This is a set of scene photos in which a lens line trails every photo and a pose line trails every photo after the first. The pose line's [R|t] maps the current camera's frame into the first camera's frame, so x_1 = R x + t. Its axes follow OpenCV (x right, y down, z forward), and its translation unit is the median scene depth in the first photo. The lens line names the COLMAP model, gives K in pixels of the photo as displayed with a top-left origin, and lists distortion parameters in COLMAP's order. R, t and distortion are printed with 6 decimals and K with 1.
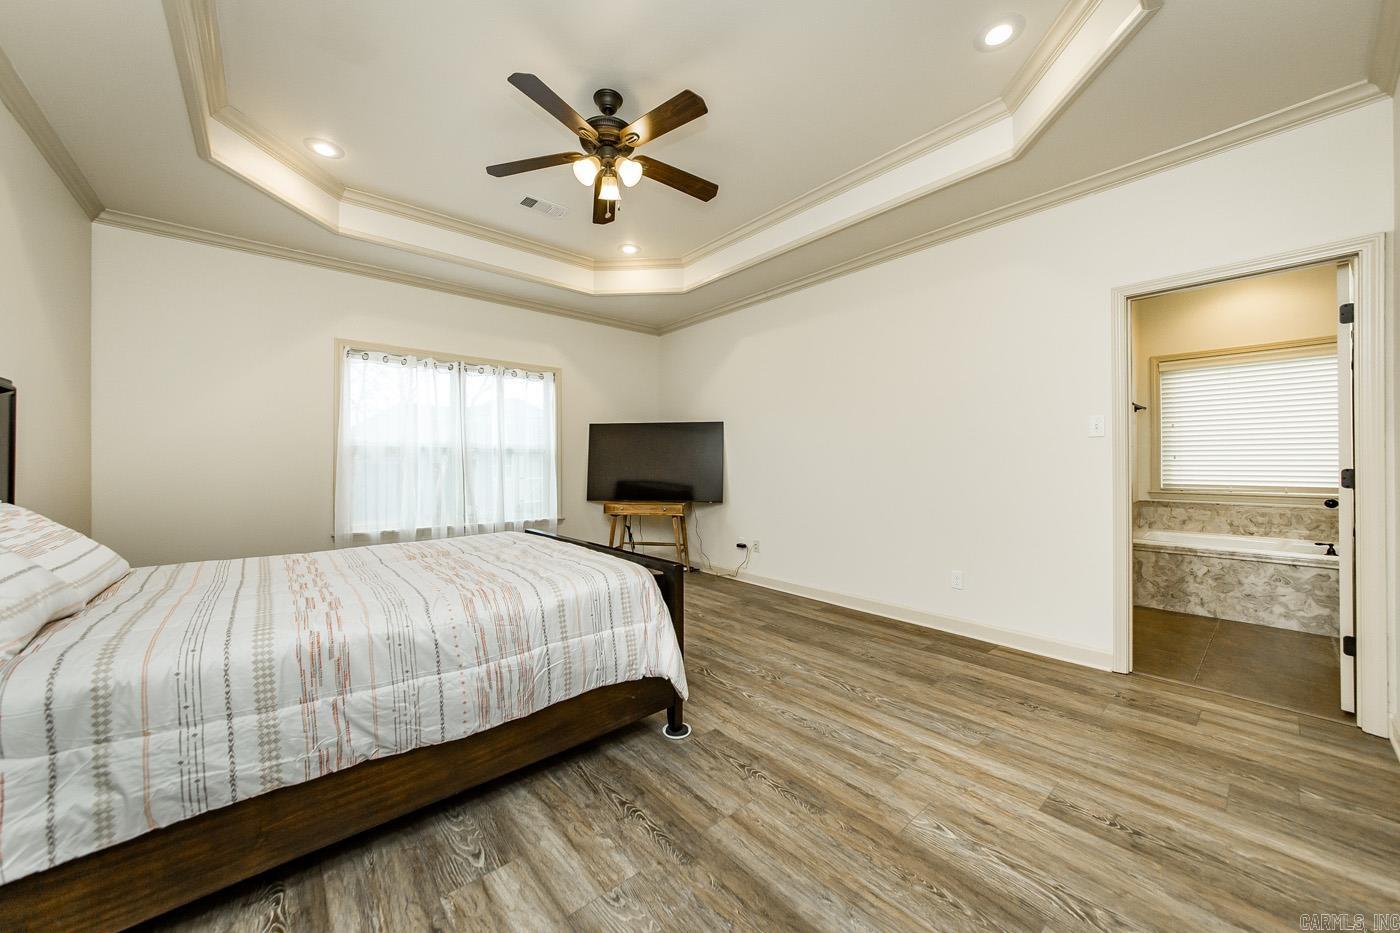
lens RADIAL K [[504.7, 0, 703.2], [0, 504.7, 468.7], [0, 0, 1]] dist [-0.014886, 0.000045]
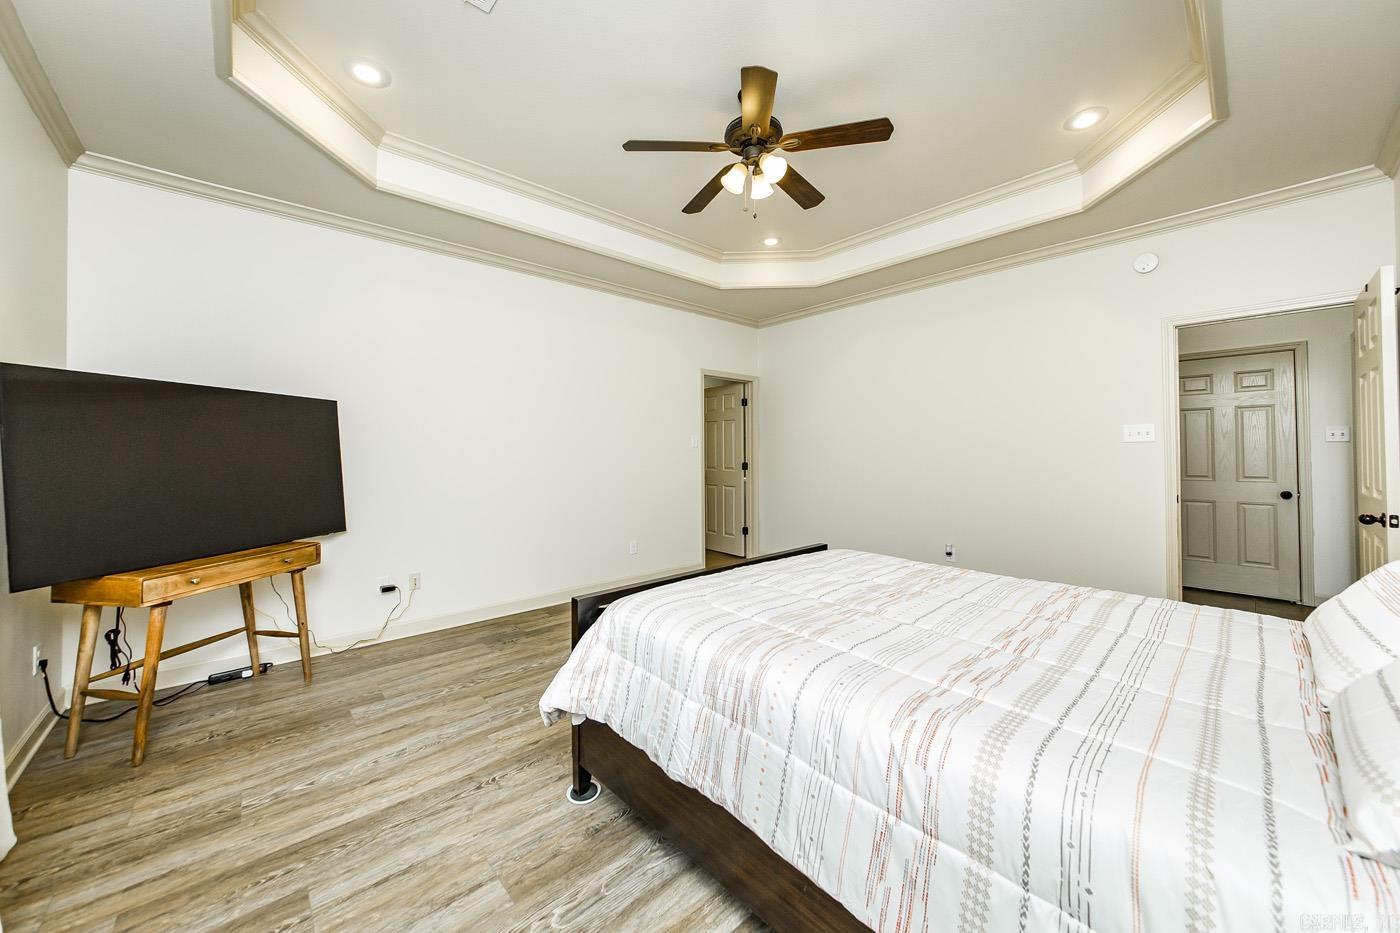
lens RADIAL K [[511.4, 0, 689.4], [0, 511.4, 461.5], [0, 0, 1]] dist [-0.001289, -0.000181]
pose [[-0.016848, -0.001554, 0.999857, -1.453599], [0.020366, 0.999791, 0.001897, -0.027495], [-0.999651, 0.020395, -0.016812, 1.422261]]
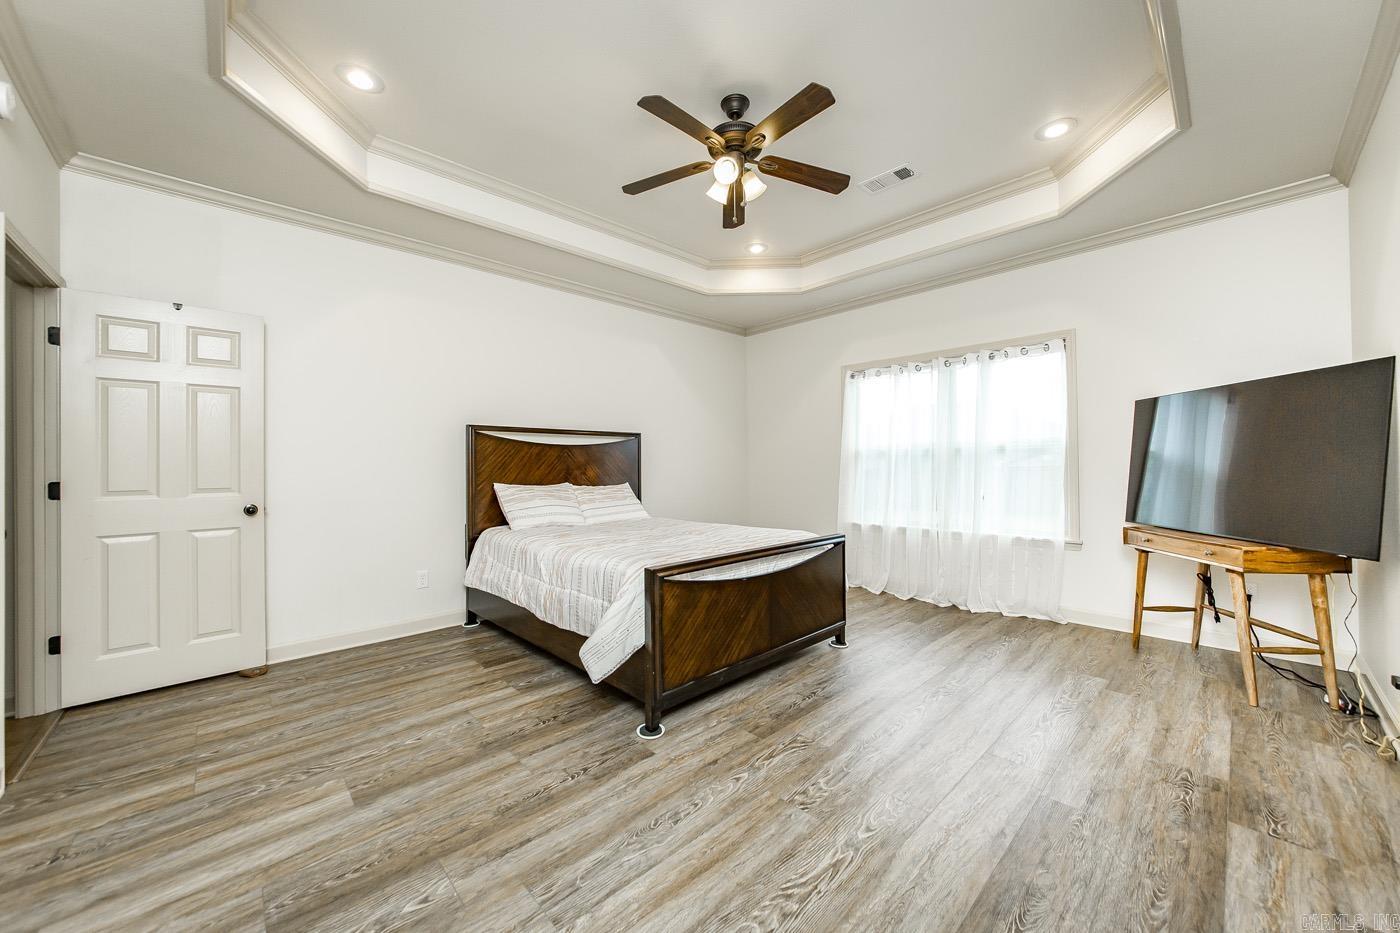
lens RADIAL K [[511.4, 0, 689.4], [0, 511.4, 461.5], [0, 0, 1]] dist [-0.001289, -0.000181]
pose [[0.029005, -0.000175, -0.999579, 1.035761], [0.005521, 0.999985, -0.000015, -0.038404], [0.999564, -0.005519, 0.029006, 1.079571]]
